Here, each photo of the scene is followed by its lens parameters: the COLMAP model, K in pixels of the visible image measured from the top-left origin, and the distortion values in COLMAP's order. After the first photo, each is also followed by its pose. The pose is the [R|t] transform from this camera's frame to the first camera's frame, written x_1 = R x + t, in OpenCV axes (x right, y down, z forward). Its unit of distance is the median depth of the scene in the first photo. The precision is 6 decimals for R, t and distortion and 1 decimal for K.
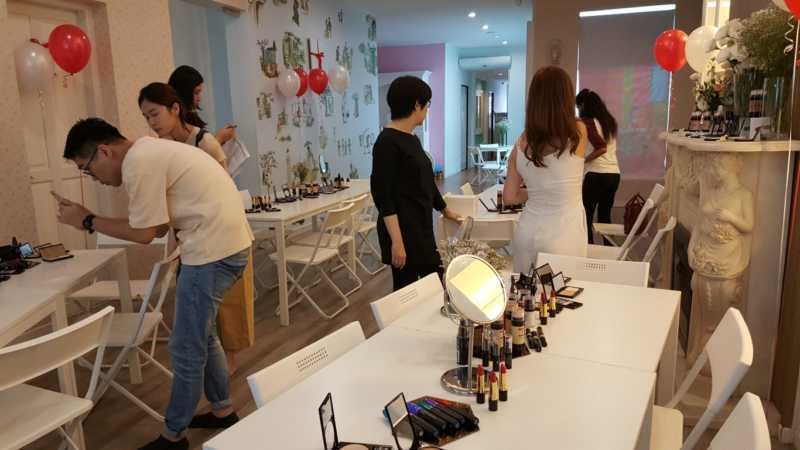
lens RADIAL K [[586.1, 0, 400.0], [0, 586.1, 225.0], [0, 0, 1]] dist [0.140038, -0.196435]
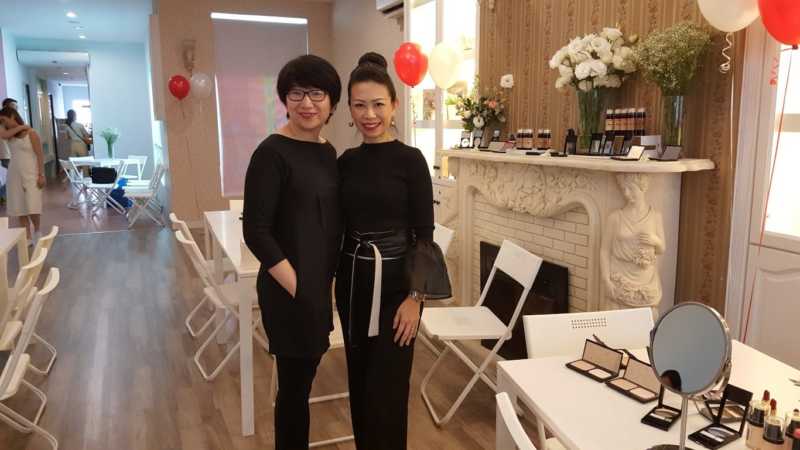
lens RADIAL K [[586.1, 0, 400.0], [0, 586.1, 225.0], [0, 0, 1]] dist [0.140038, -0.196435]
pose [[0.758394, -0.089449, 0.645629, -0.096213], [0.100544, 0.994737, 0.019711, -0.025594], [-0.643995, 0.049966, 0.763397, 0.142697]]
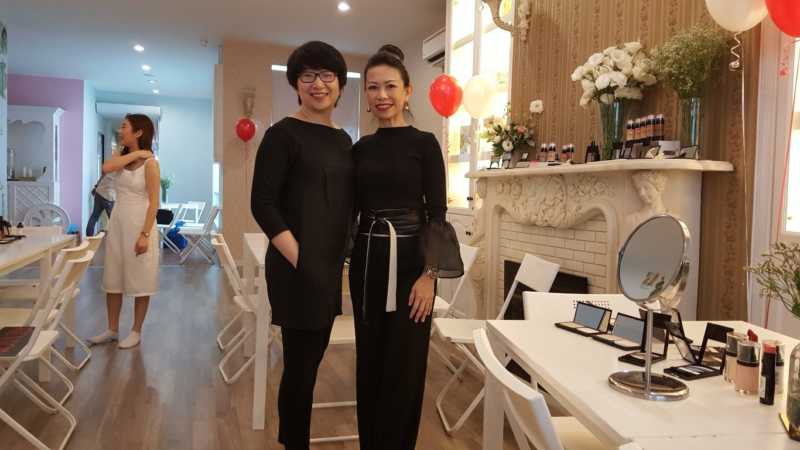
lens RADIAL K [[586.1, 0, 400.0], [0, 586.1, 225.0], [0, 0, 1]] dist [0.140038, -0.196435]
pose [[0.813093, 0.014804, 0.581946, -0.088272], [0.052616, 0.993716, -0.098794, 0.008566], [-0.579752, 0.110948, 0.807204, 0.130552]]
